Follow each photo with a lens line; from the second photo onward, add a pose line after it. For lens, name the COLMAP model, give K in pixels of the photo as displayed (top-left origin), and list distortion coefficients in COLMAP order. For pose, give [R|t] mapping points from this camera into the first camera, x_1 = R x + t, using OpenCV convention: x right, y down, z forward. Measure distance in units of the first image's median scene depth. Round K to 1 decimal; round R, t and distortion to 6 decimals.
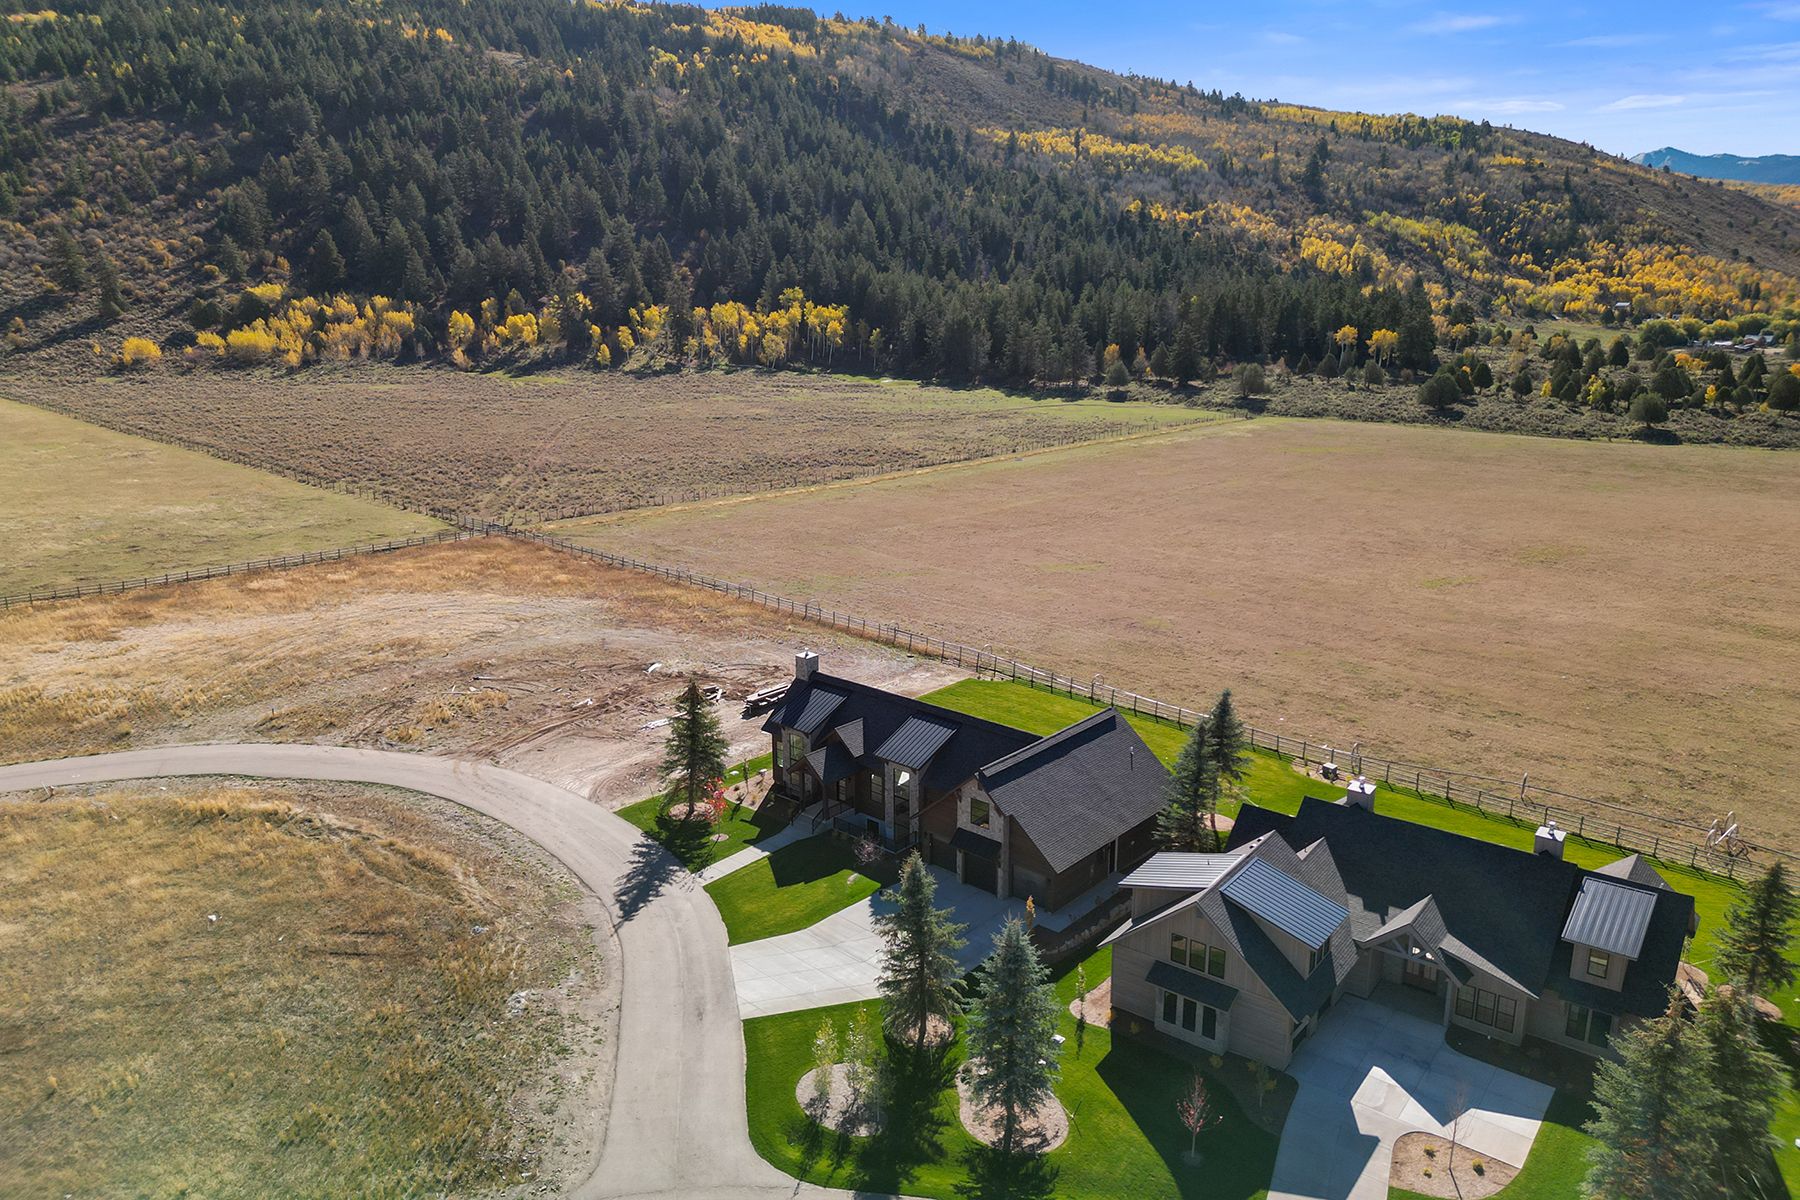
lens RADIAL K [[1258.7, 0, 900.0], [0, 1258.7, 600.0], [0, 0, 1]] dist [0.069651, -0.065324]
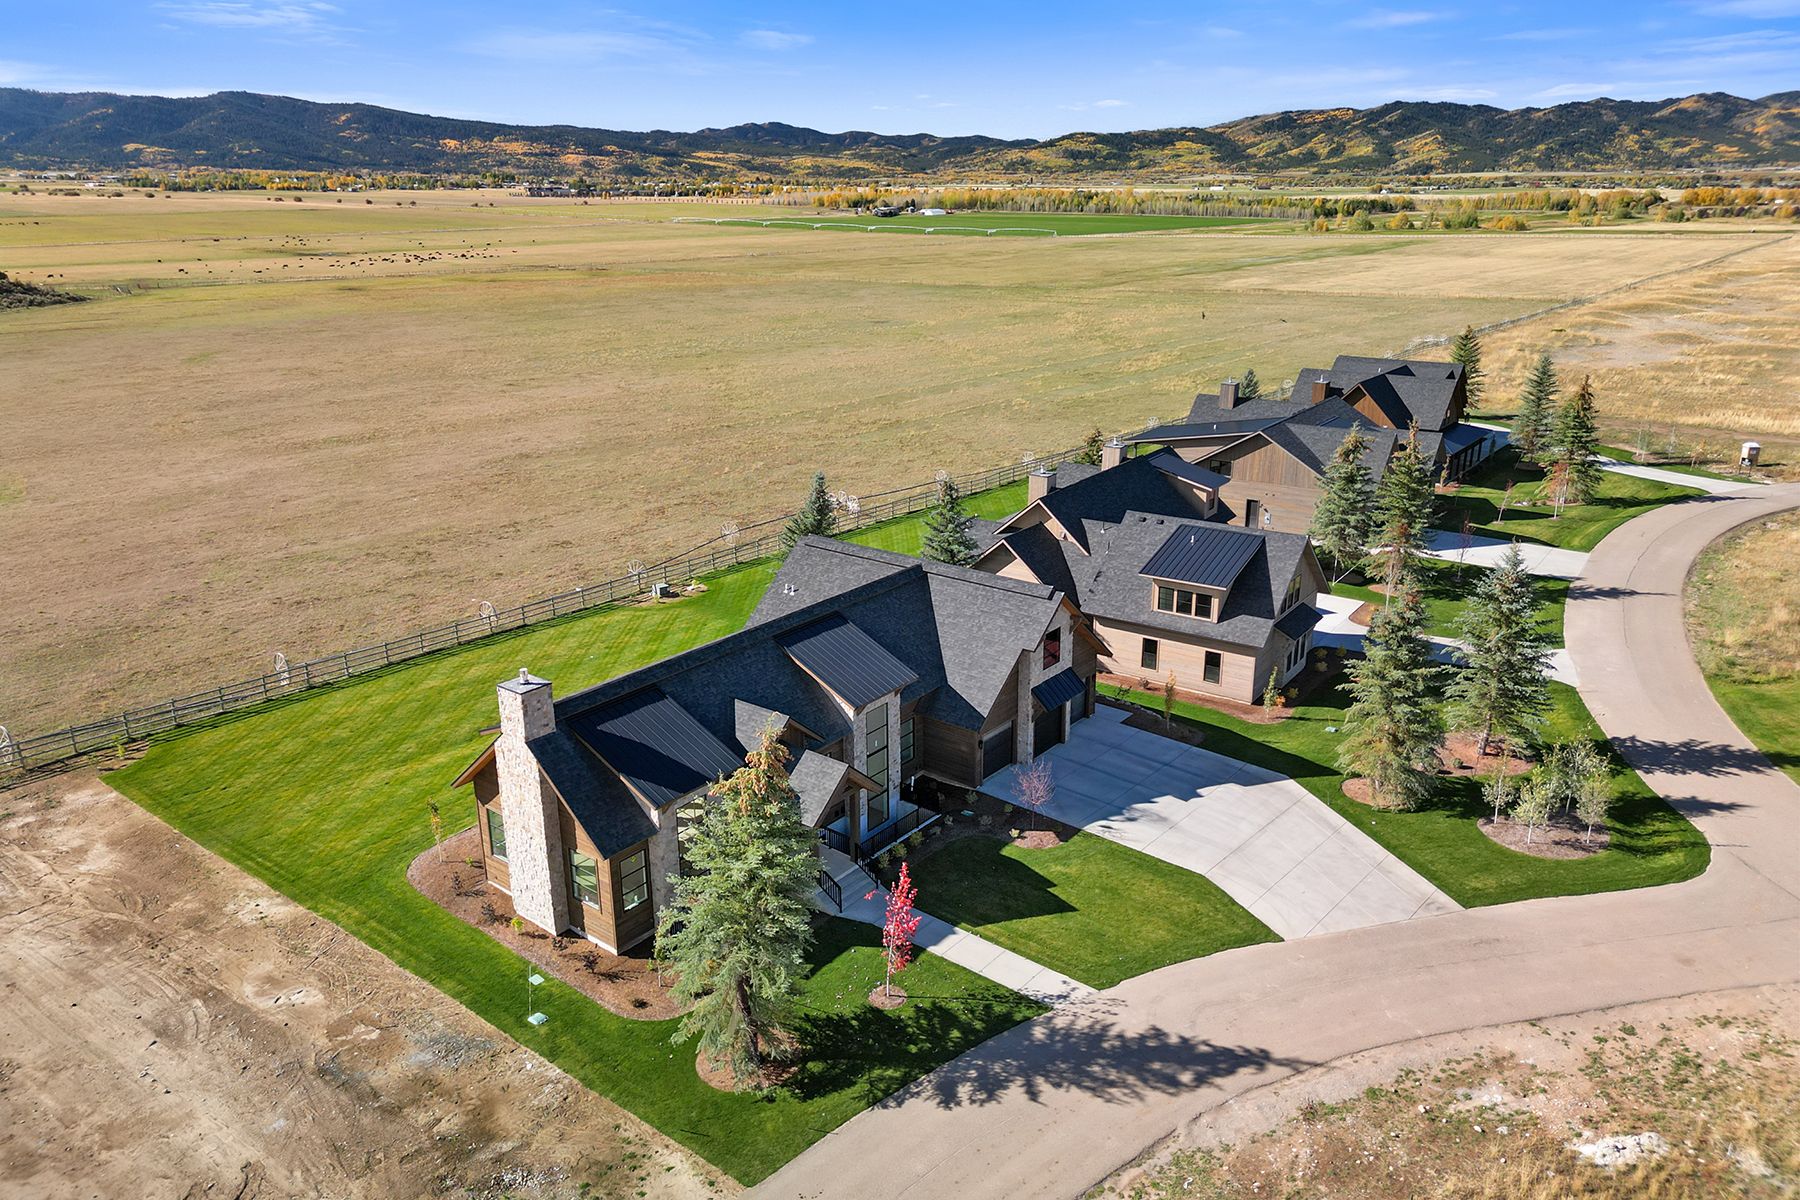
lens RADIAL K [[1258.7, 0, 900.0], [0, 1258.7, 600.0], [0, 0, 1]] dist [0.069651, -0.065324]
pose [[-0.051544, -0.313162, 0.948300, -0.573642], [0.263662, 0.911604, 0.315375, -0.103844], [-0.963237, 0.266286, 0.035581, 0.974569]]
